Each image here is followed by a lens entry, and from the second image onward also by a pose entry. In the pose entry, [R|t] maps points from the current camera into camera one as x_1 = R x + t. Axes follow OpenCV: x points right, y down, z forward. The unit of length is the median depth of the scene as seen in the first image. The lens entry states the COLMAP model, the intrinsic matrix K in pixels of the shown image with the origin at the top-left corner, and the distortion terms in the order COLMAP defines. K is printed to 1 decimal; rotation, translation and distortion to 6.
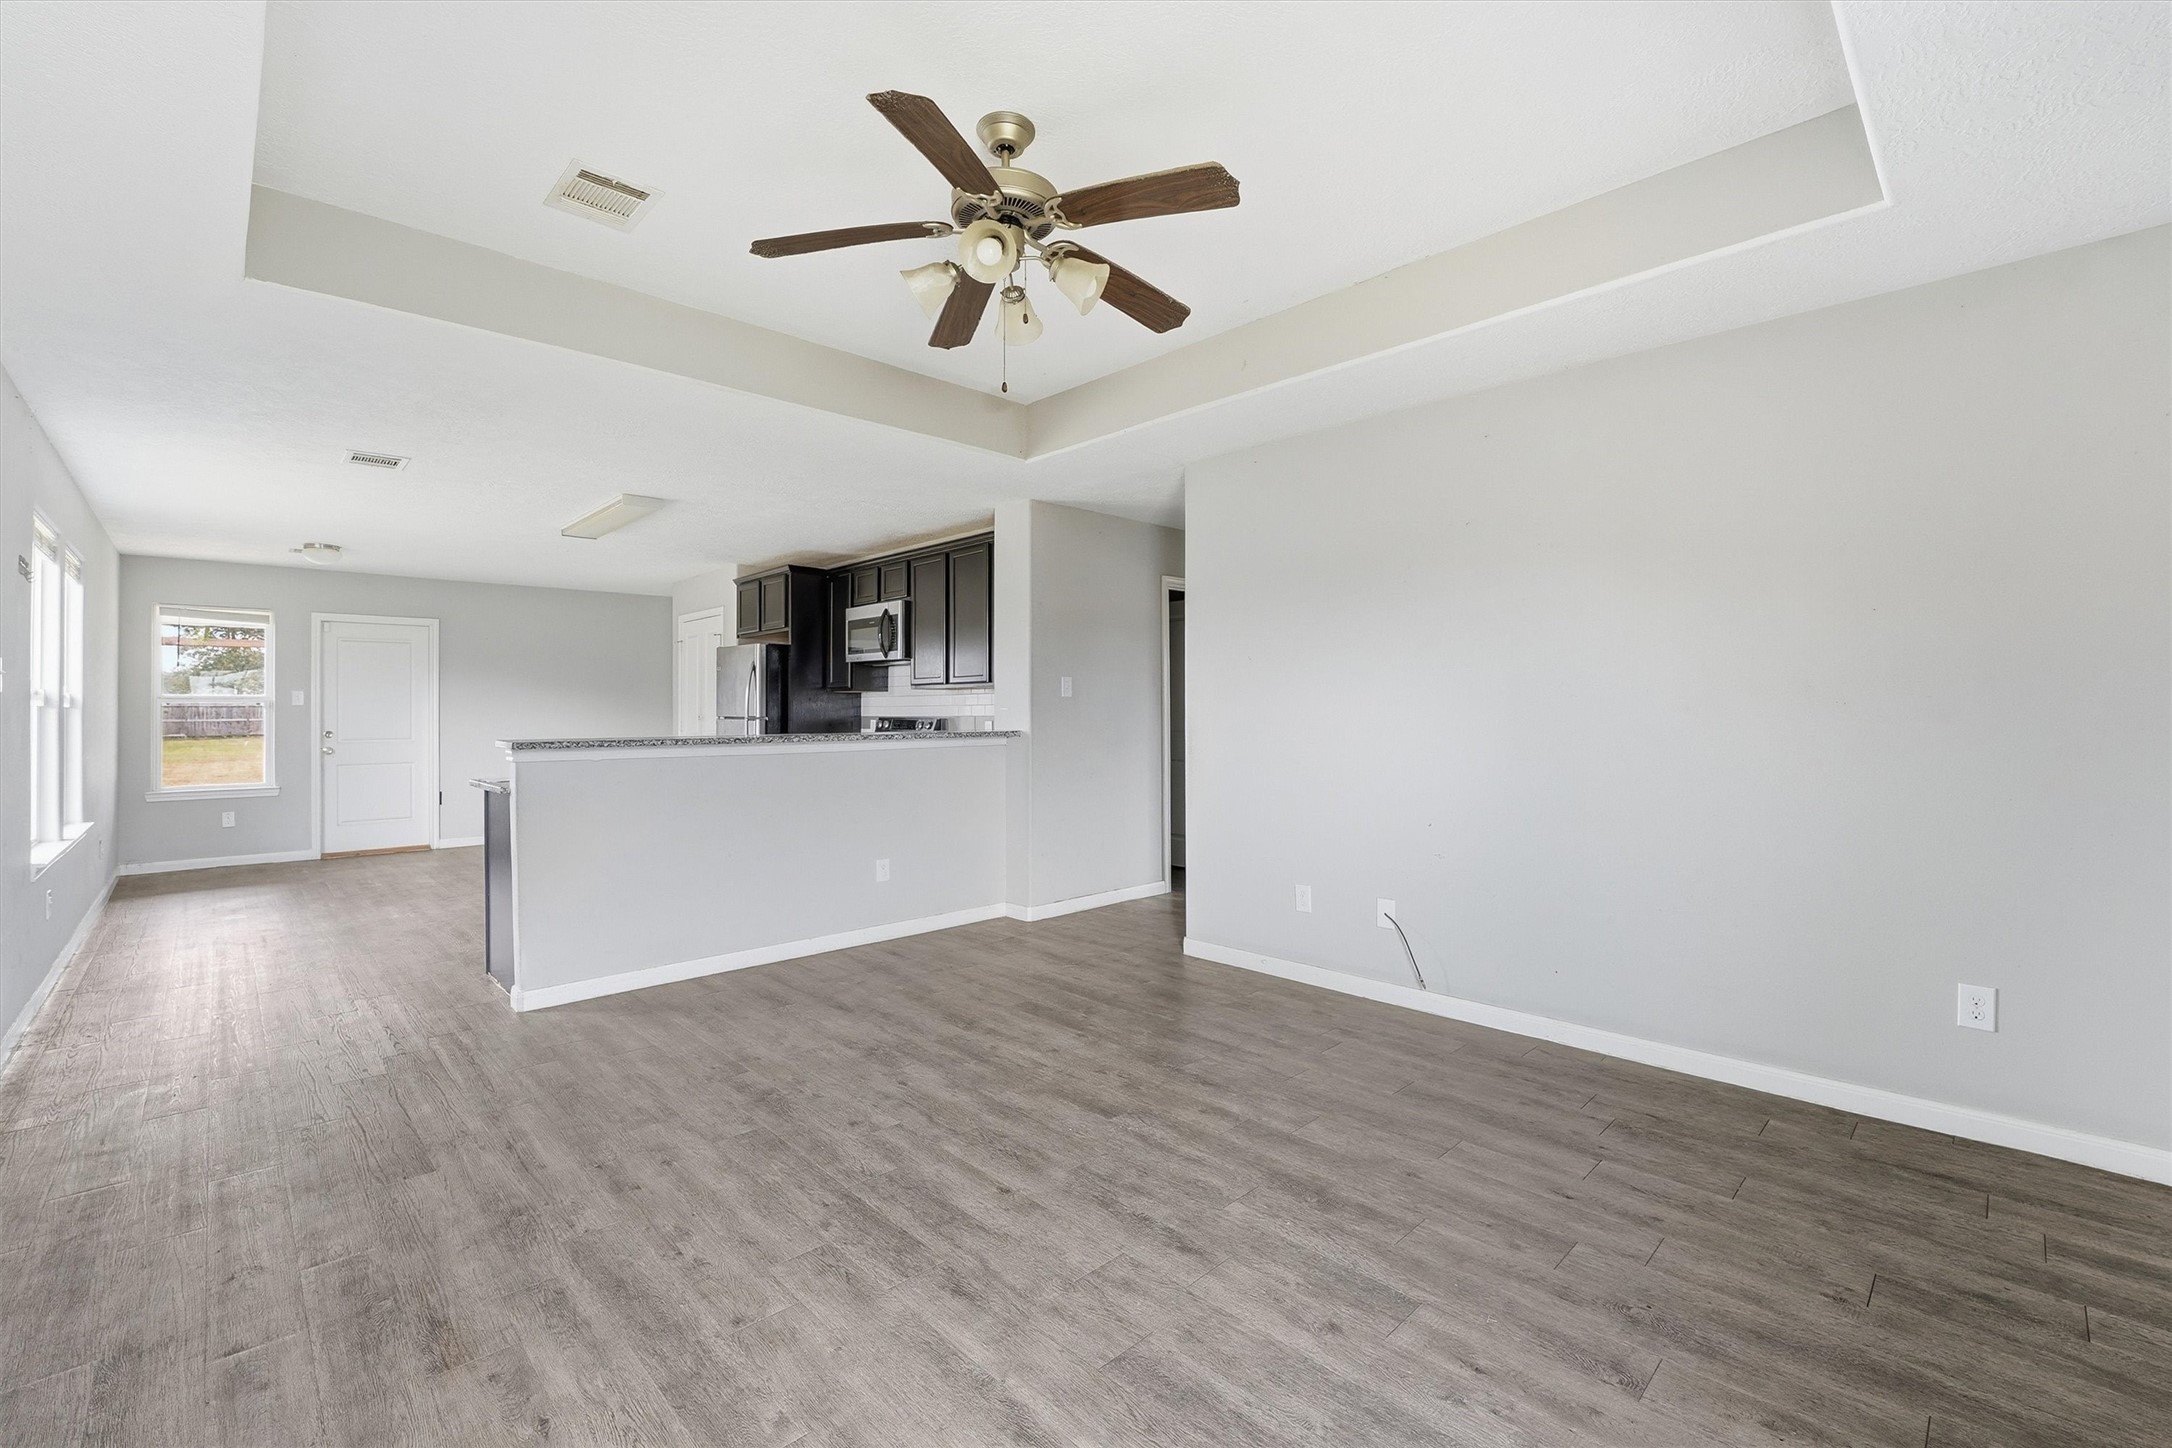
lens RADIAL K [[926.9, 0, 1089.6], [0, 926.9, 707.5], [0, 0, 1]] dist [-0.026635, 0.000304]
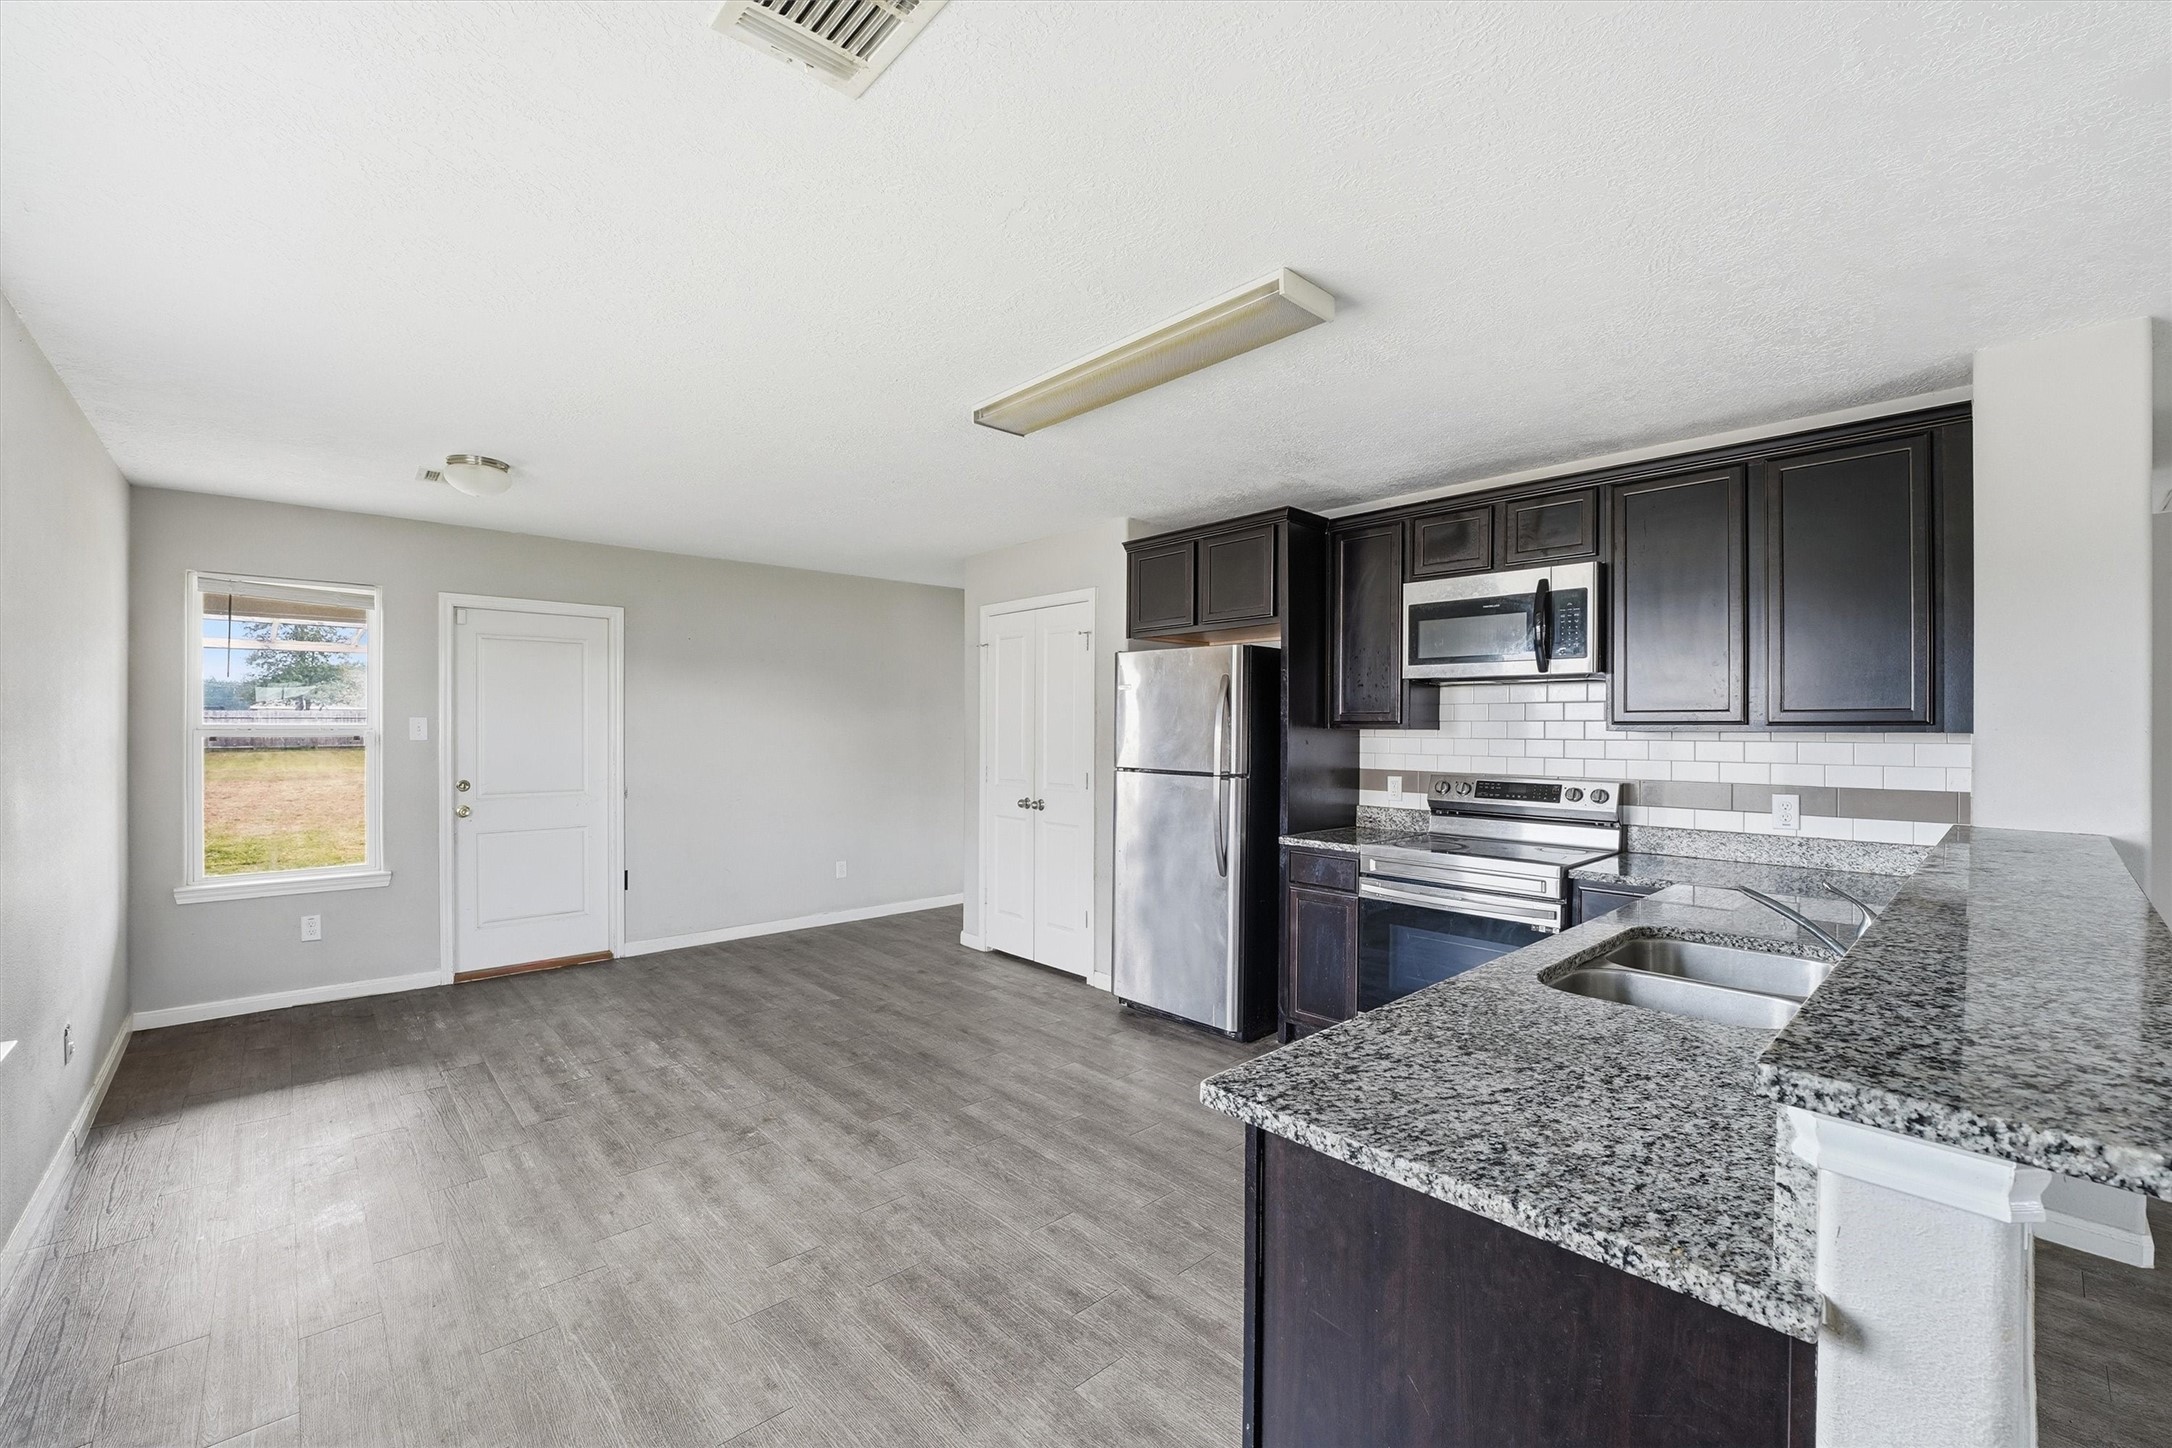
lens RADIAL K [[891.8, 0, 1084.0], [0, 891.8, 731.9], [0, 0, 1]] dist [-0.027183, -0.000043]
pose [[0.999630, 0.009024, -0.025642, -0.835672], [-0.008778, 0.999915, 0.009685, -0.037307], [0.025727, -0.009456, 0.999624, 0.855826]]
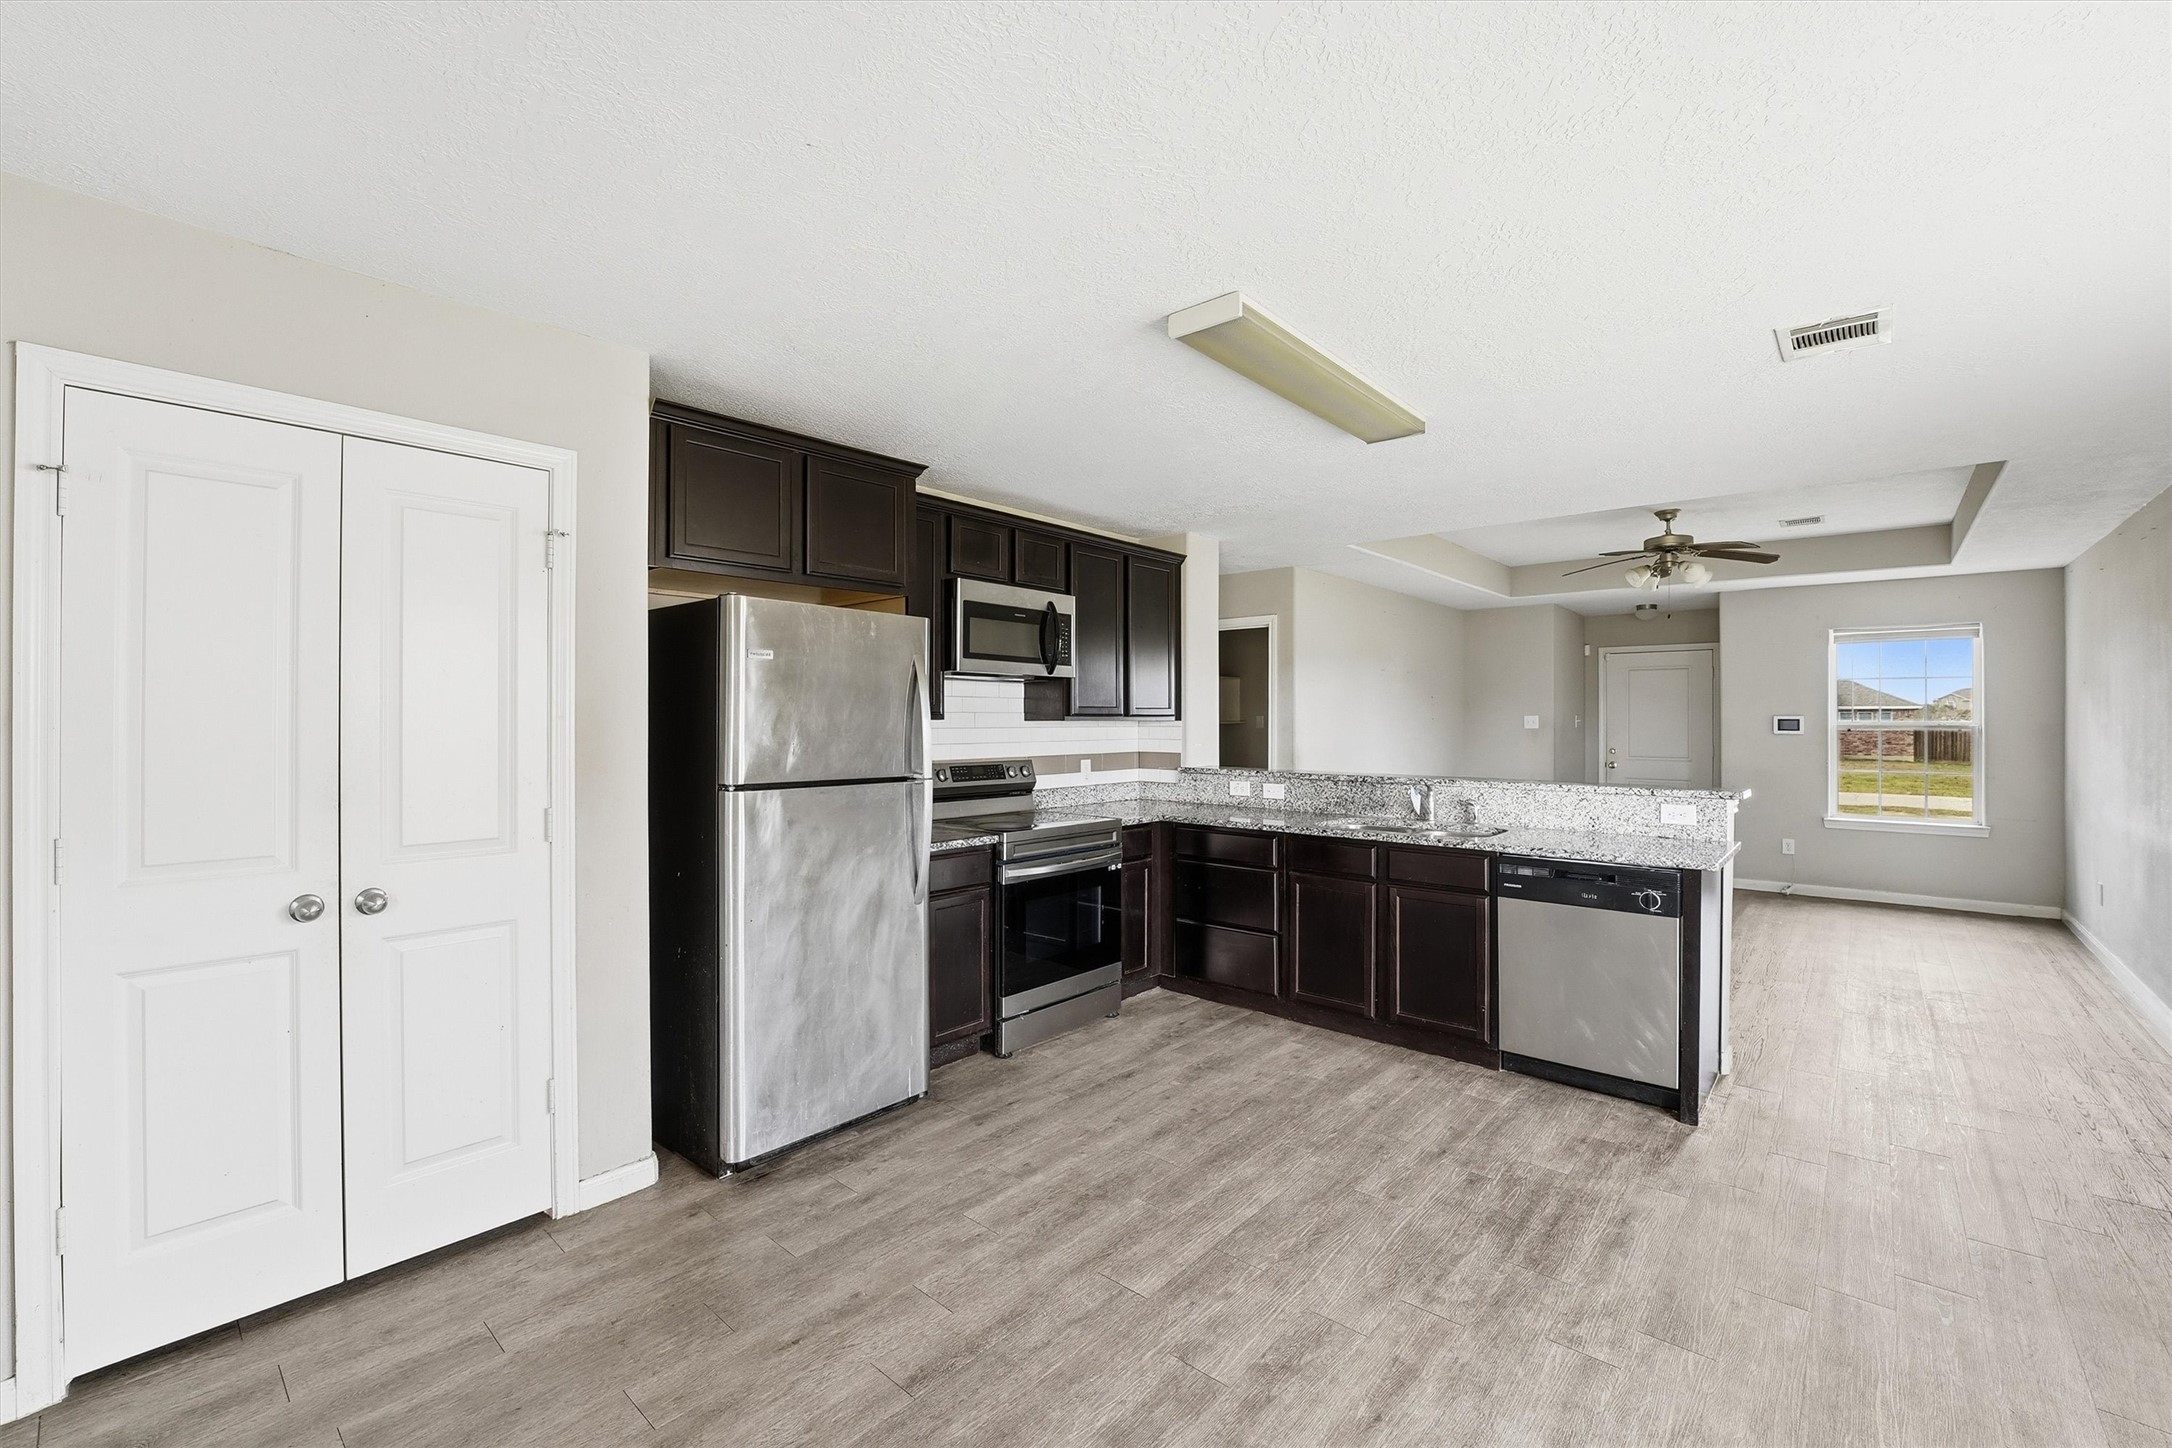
lens RADIAL K [[896.2, 0, 1090.4], [0, 896.2, 717.1], [0, 0, 1]] dist [-0.026754, 0.001041]
pose [[-0.079106, 0.005817, 0.996849, -1.558397], [-0.007288, 0.999953, -0.006413, -0.031628], [-0.996840, -0.007772, -0.079060, 1.813908]]
